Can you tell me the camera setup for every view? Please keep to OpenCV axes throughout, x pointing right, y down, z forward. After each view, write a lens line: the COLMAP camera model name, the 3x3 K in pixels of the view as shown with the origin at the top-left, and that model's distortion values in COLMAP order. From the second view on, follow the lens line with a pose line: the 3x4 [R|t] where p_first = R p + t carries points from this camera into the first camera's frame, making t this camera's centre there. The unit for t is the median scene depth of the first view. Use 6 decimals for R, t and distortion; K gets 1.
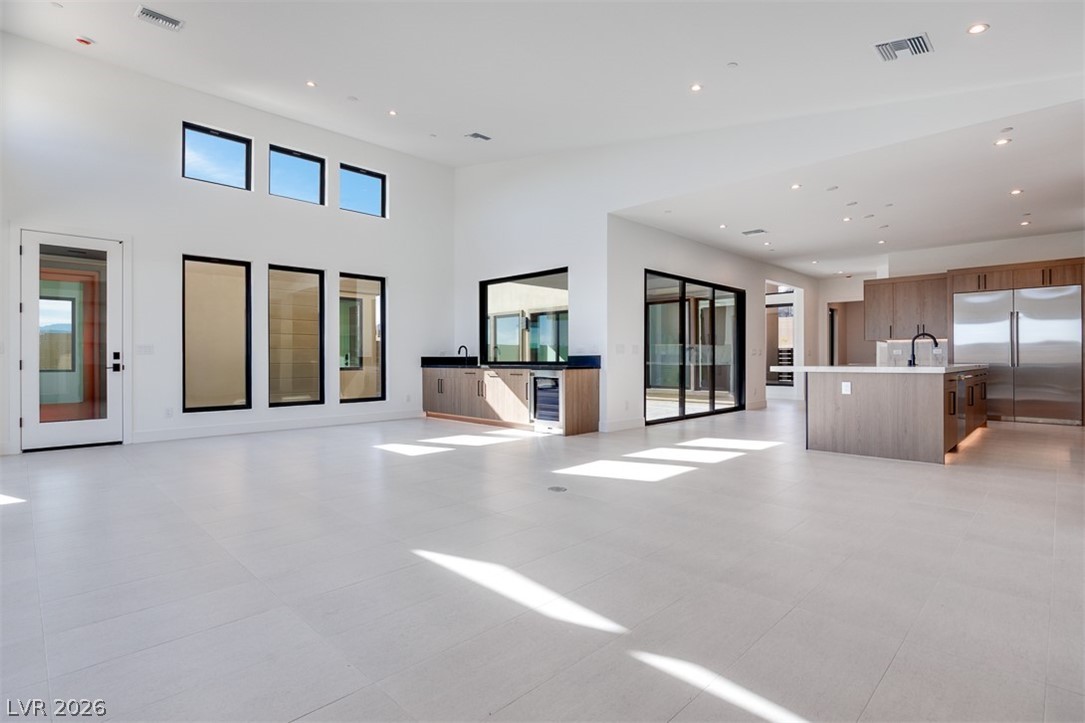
lens RADIAL K [[545.4, 0, 537.5], [0, 545.4, 354.5], [0, 0, 1]] dist [0.012083, 0.000636]
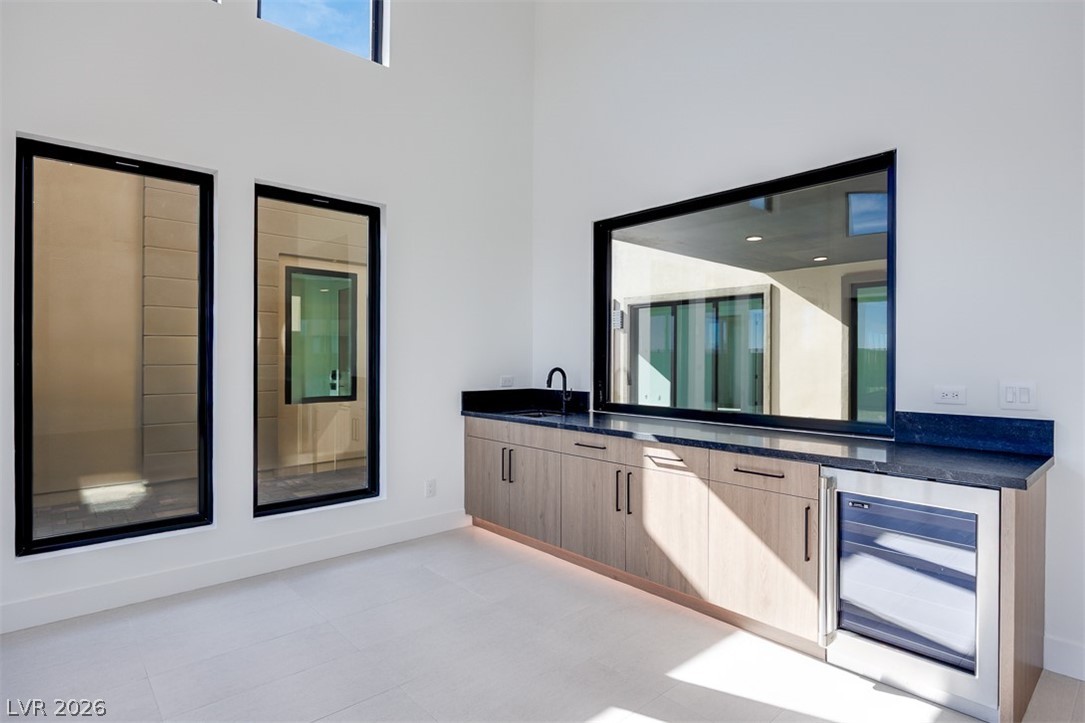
lens RADIAL K [[560.4, 0, 540.8], [0, 560.4, 360.8], [0, 0, 1]] dist [0.004621, 0.000149]
pose [[0.998113, 0.009389, -0.060675, -0.123081], [-0.008605, 0.999876, 0.013176, -0.026797], [0.060791, -0.012629, 0.998071, 0.554493]]
